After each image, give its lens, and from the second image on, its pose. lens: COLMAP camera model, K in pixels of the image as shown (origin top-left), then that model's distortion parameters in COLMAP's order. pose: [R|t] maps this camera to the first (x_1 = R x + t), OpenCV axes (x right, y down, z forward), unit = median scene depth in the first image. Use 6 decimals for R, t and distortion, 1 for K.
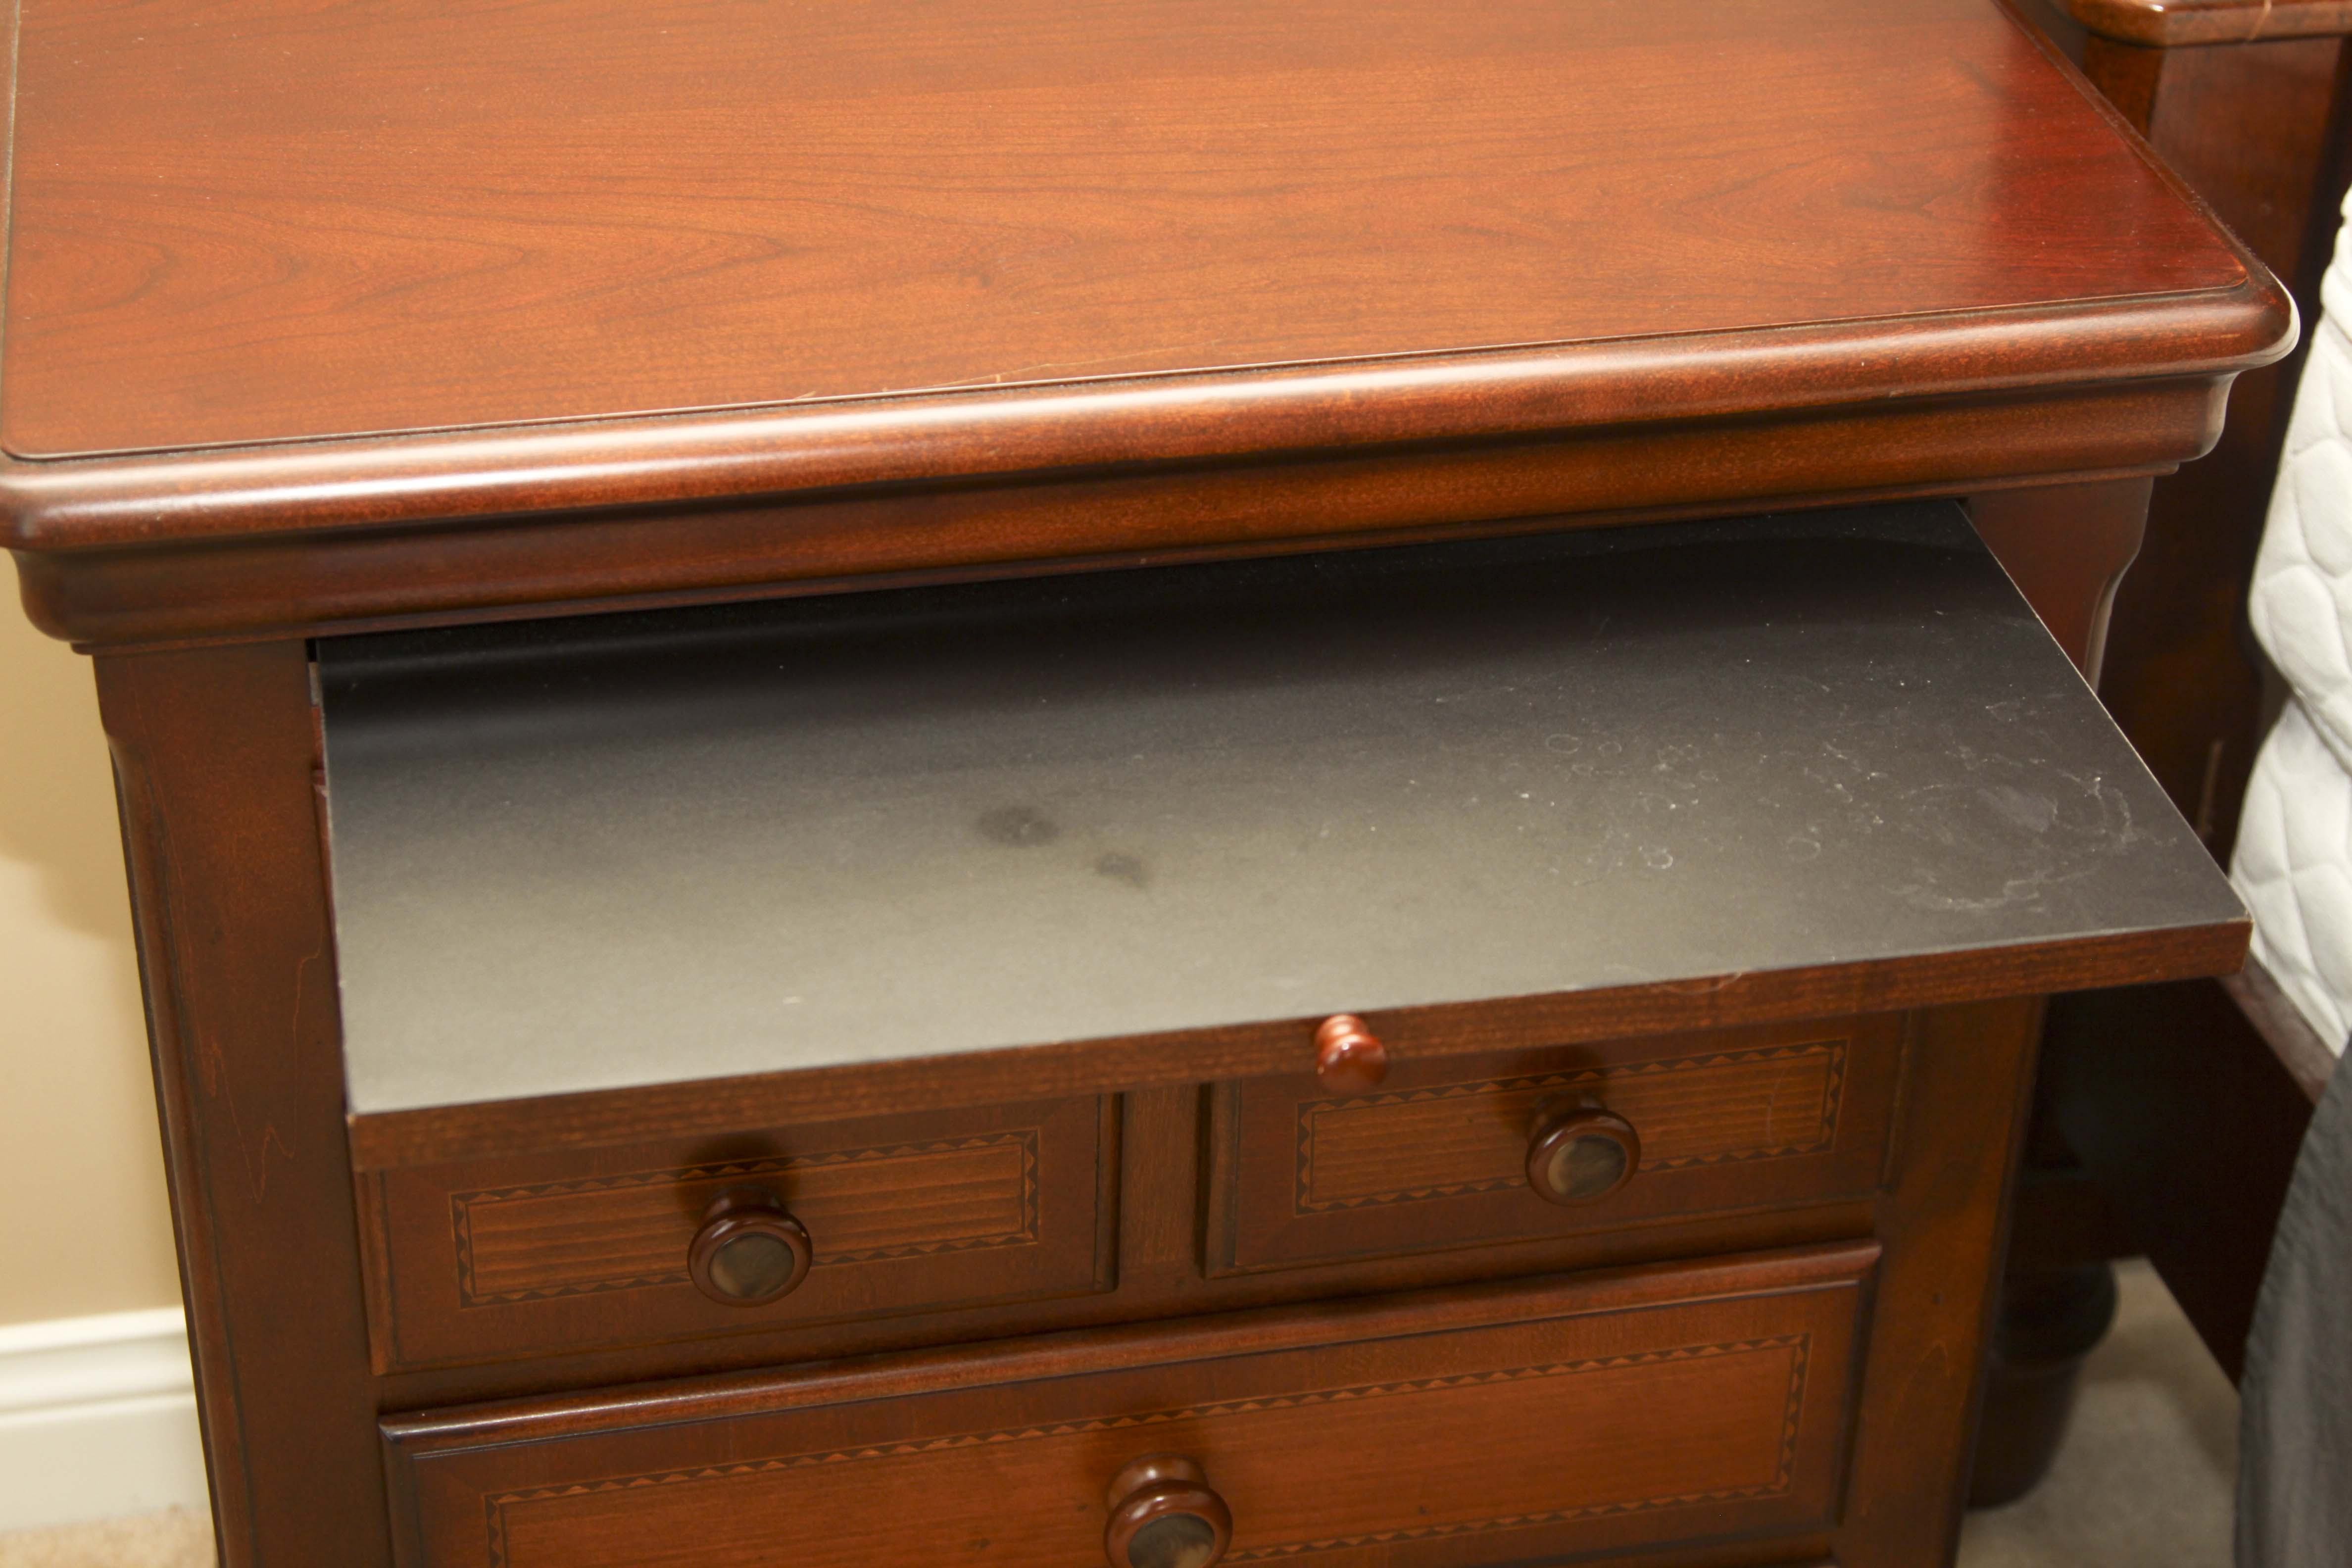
lens RADIAL K [[4200.3, 0, 1181.6], [0, 4200.3, 800.2], [0, 0, 1]] dist [0.042006, 0.000000]
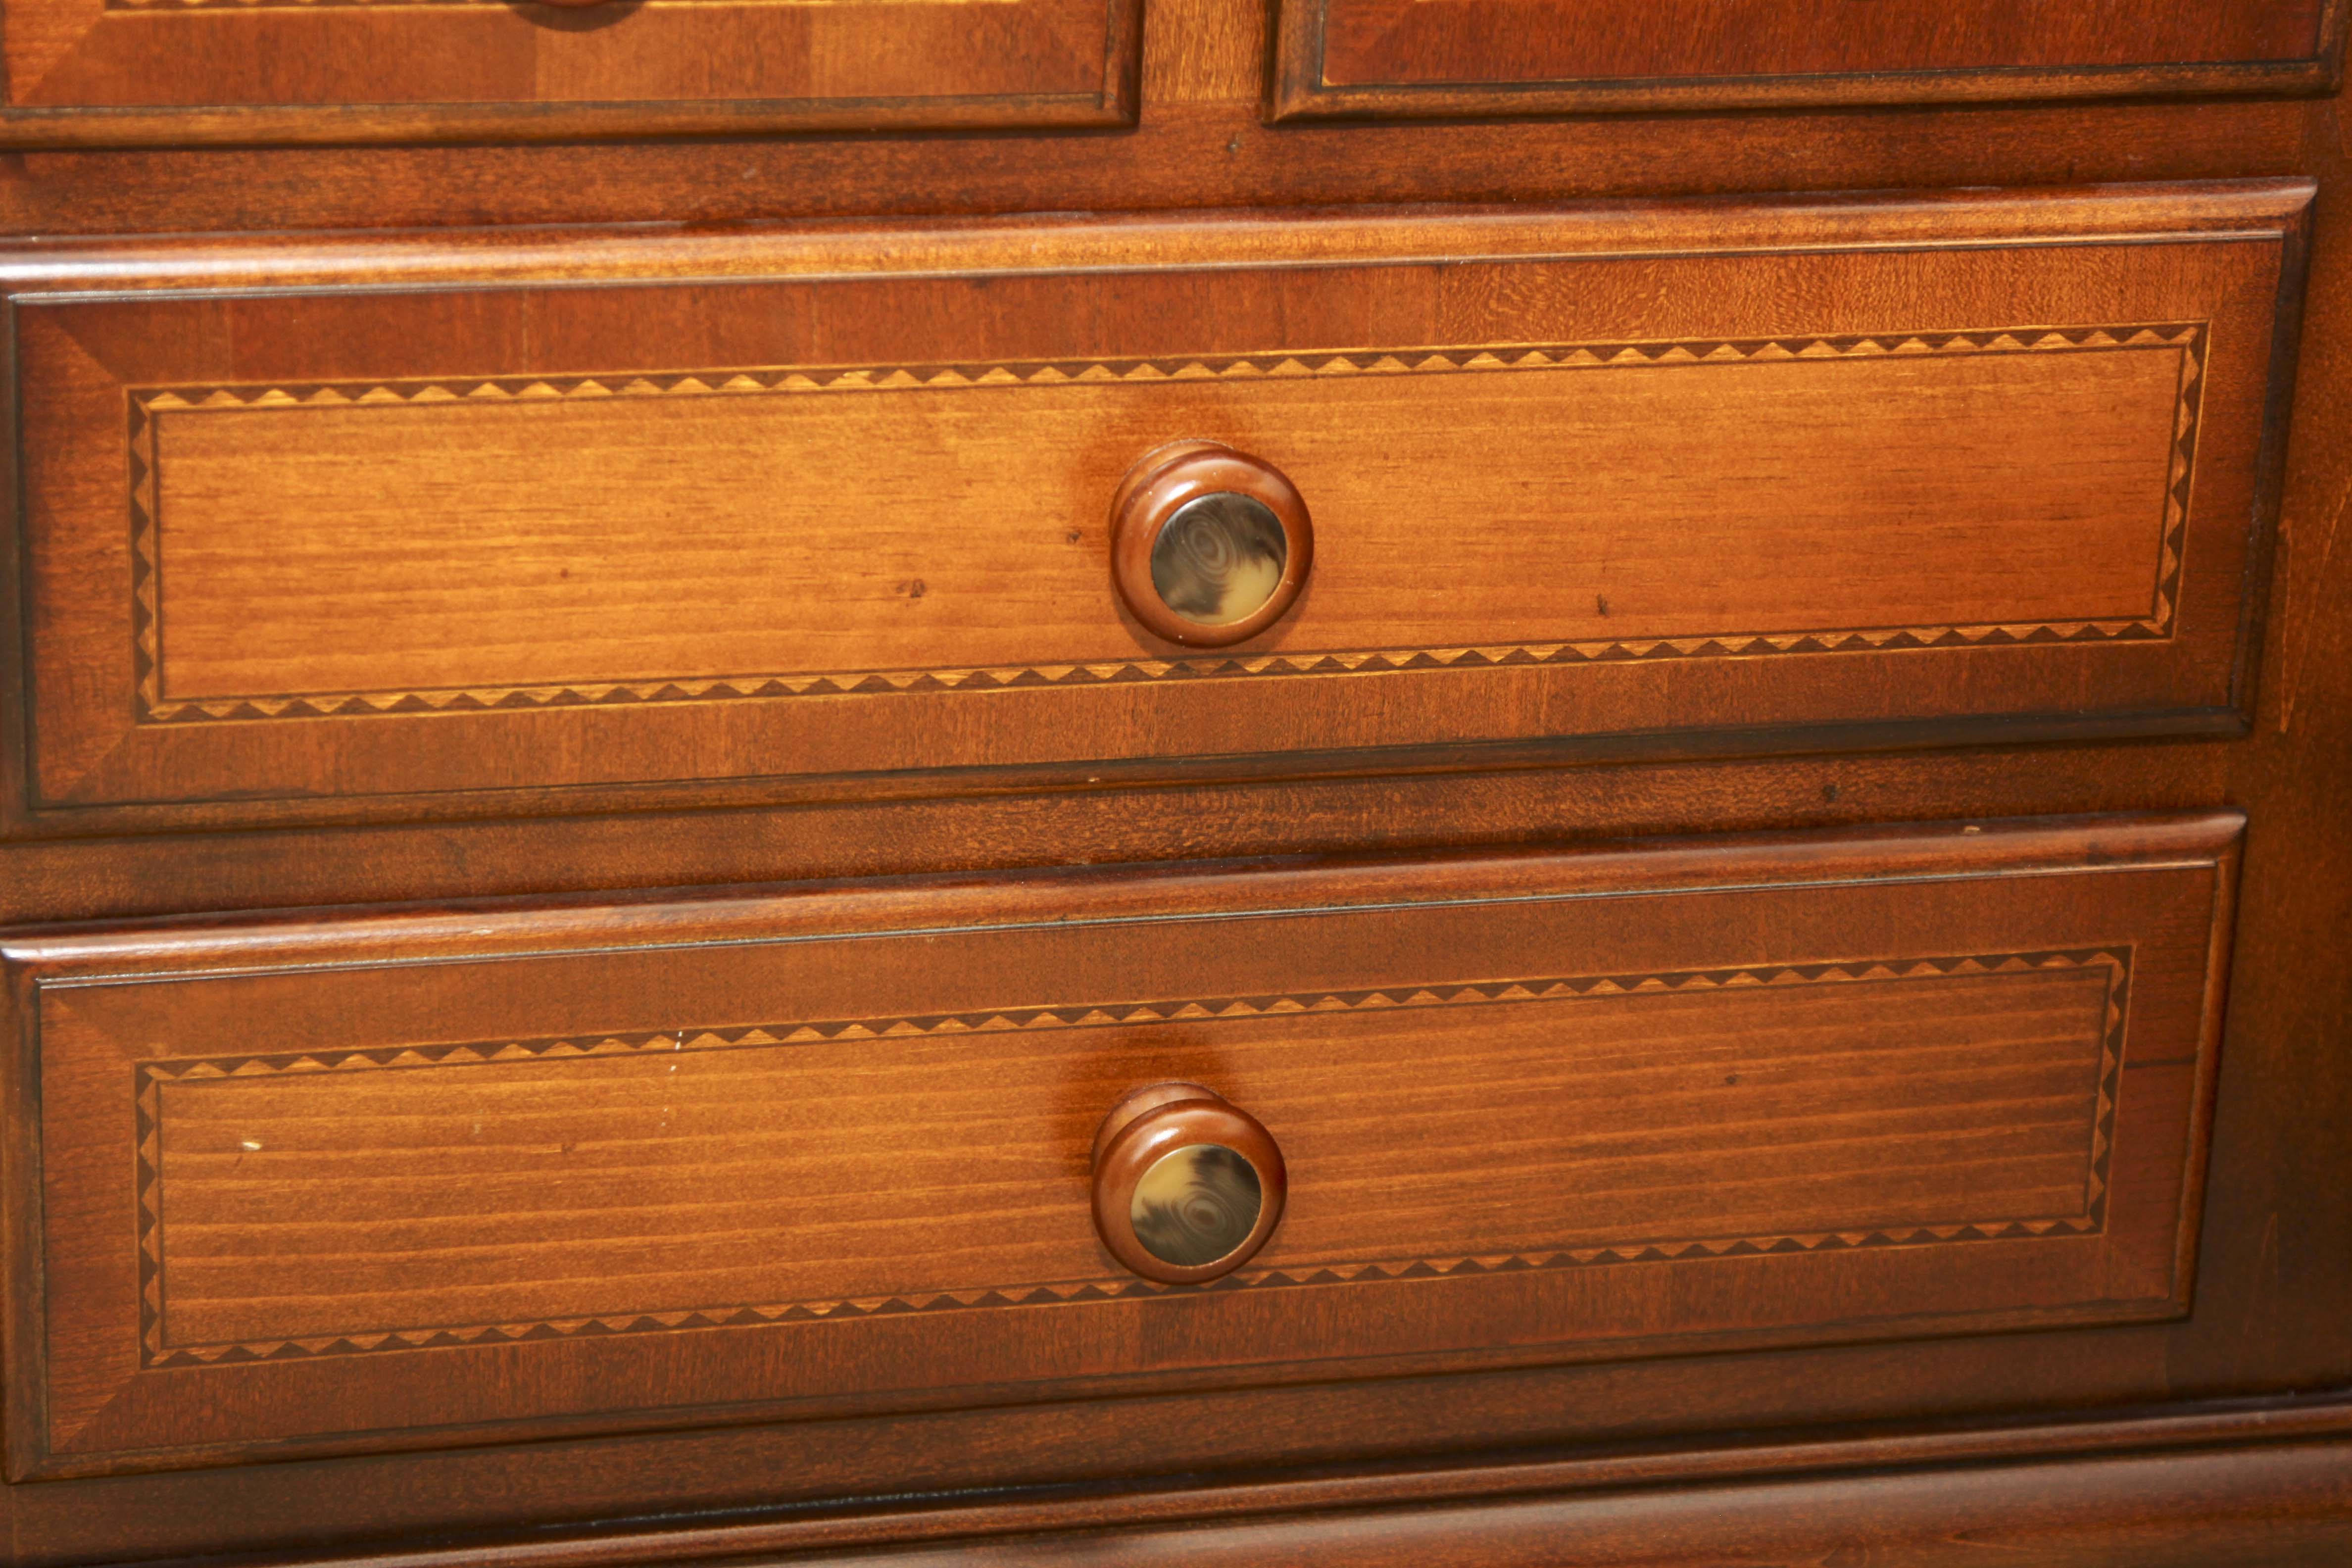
lens RADIAL K [[5990.1, 0, 1169.9], [0, 5990.1, 784.4], [0, 0, 1]] dist [0.179373, 0.000000]
pose [[0.999253, 0.006061, 0.038167, -0.045069], [0.001967, 0.978368, -0.206864, 0.407288], [-0.038595, 0.206785, 0.977625, 0.133296]]
